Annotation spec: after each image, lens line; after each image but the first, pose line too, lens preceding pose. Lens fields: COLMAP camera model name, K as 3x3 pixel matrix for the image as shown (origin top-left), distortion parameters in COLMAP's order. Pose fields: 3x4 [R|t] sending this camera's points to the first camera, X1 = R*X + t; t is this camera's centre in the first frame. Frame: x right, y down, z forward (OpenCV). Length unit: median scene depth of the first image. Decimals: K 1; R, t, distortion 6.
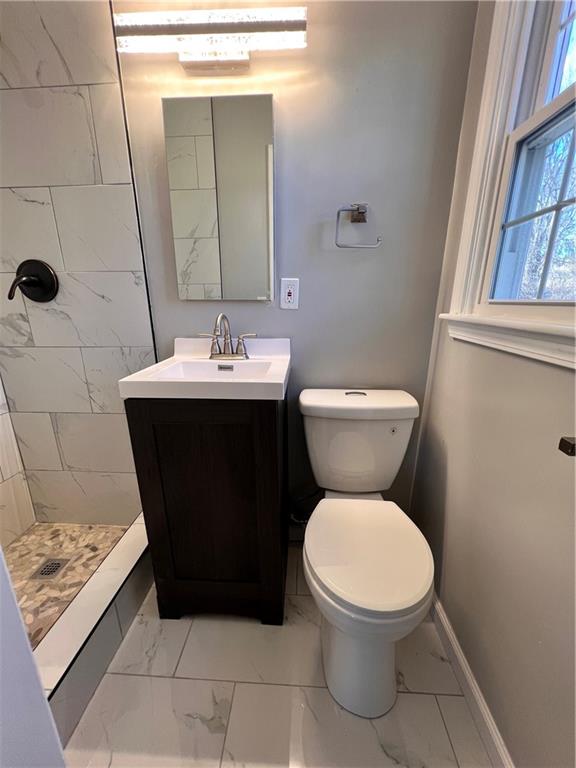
lens RADIAL K [[307.2, 0, 287.3], [0, 307.2, 385.5], [0, 0, 1]] dist [-0.002238, 0.000013]
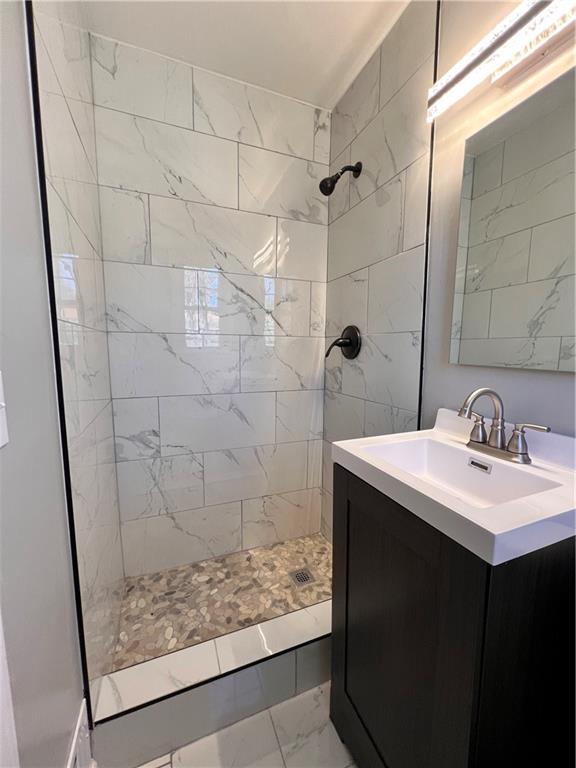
lens RADIAL K [[307.2, 0, 286.1], [0, 307.2, 384.0], [0, 0, 1]] dist [-0.002238, 0.000013]
pose [[0.424301, 0.112490, -0.898507, 0.195202], [-0.249076, 0.968477, 0.003629, -0.120537], [0.870592, 0.222257, 0.438944, 0.277010]]
